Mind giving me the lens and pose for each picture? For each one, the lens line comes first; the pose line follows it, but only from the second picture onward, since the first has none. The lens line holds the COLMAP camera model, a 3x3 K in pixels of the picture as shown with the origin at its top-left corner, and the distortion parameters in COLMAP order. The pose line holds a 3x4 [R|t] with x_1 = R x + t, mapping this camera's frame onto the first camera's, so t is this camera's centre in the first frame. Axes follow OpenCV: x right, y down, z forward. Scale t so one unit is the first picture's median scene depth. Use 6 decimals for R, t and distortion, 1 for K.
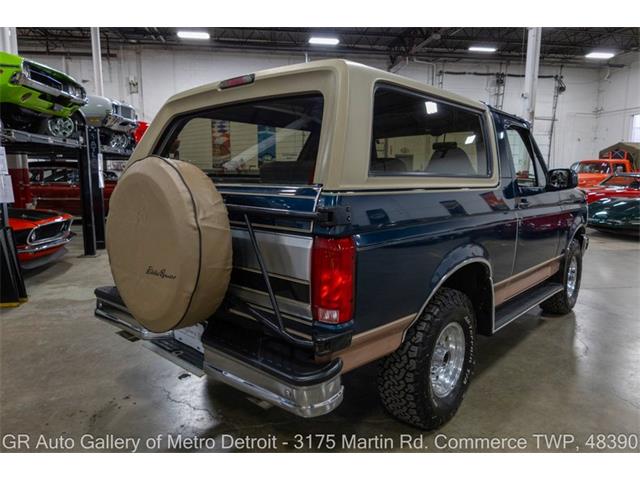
lens RADIAL K [[443.5, 0, 318.7], [0, 443.5, 238.6], [0, 0, 1]] dist [0.000084, -0.005315]
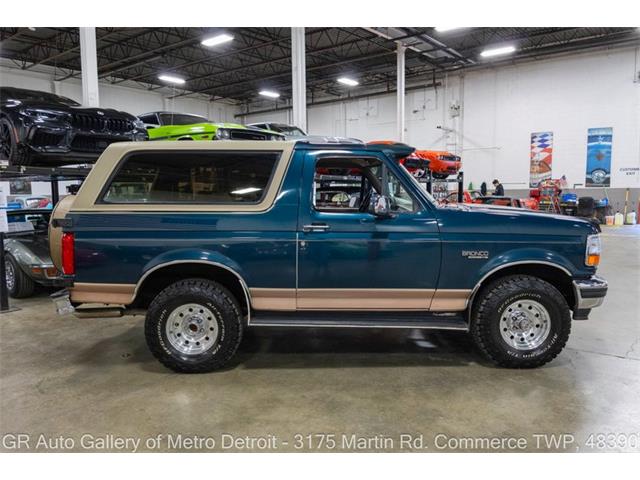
lens RADIAL K [[477.5, 0, 320.0], [0, 477.5, 240.0], [0, 0, 1]] dist [-0.010098, -0.006224]
pose [[0.682758, 0.062197, -0.727992, 0.192919], [-0.096955, 0.995271, -0.005897, -0.005377], [0.724183, 0.074609, 0.685560, 0.033734]]
